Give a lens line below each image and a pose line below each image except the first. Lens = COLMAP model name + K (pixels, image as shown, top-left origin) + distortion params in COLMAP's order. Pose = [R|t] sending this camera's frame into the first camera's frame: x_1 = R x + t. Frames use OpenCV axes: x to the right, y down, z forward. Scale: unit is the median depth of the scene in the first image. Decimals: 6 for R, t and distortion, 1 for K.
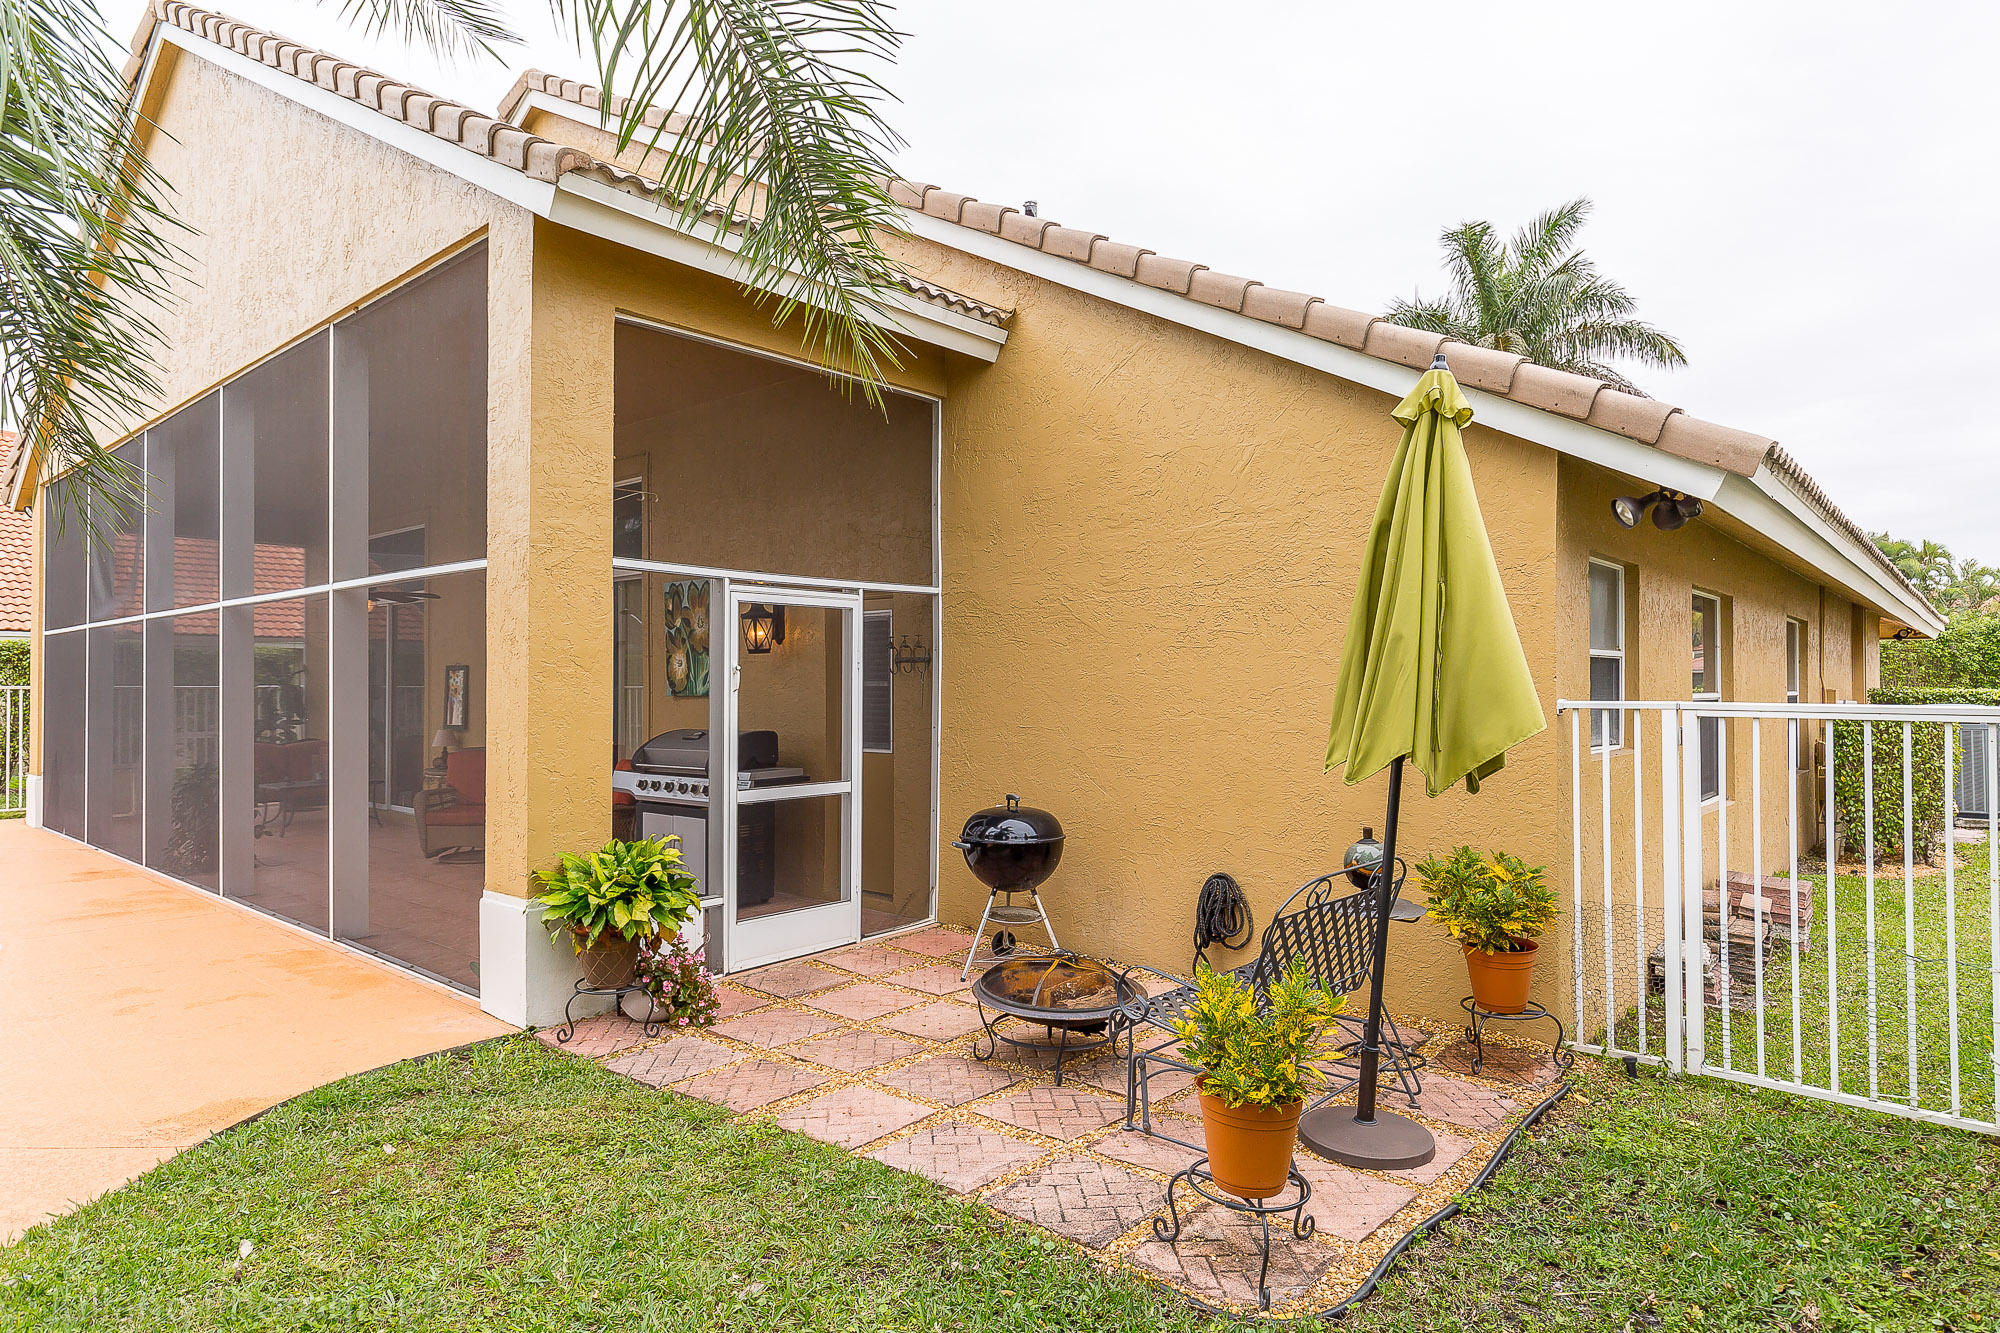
lens RADIAL K [[1140.4, 0, 1000.0], [0, 1140.4, 666.5], [0, 0, 1]] dist [-0.014194, -0.000657]
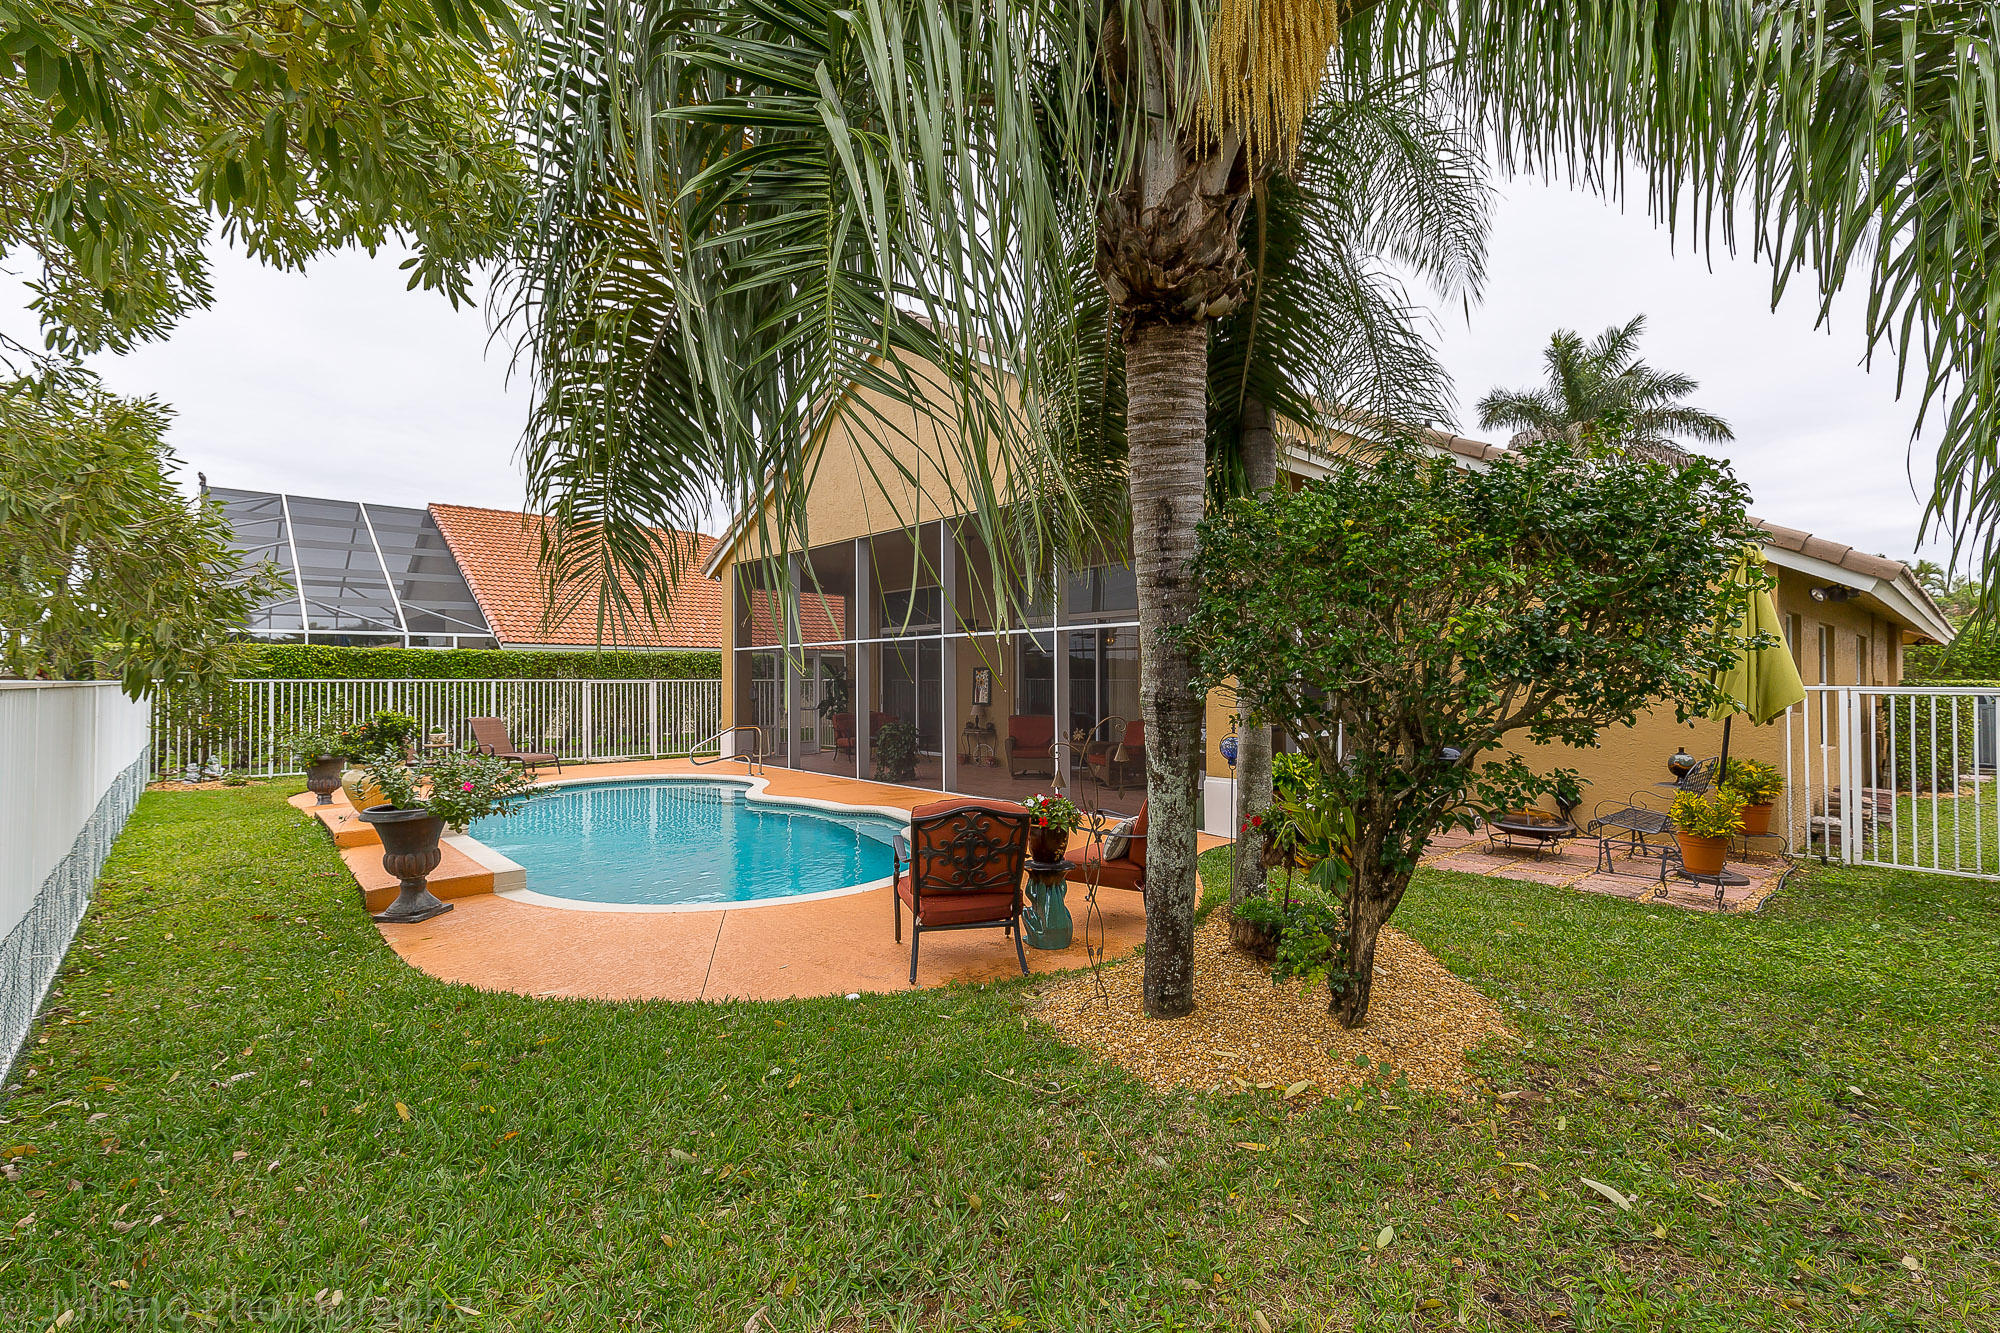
lens RADIAL K [[913.8, 0, 1000.0], [0, 913.8, 666.5], [0, 0, 1]] dist [-0.001163, 0.000704]
pose [[0.995411, -0.002367, -0.095665, -0.379146], [0.002693, 0.999991, 0.003285, -0.007440], [0.095656, -0.003528, 0.995408, -0.392289]]
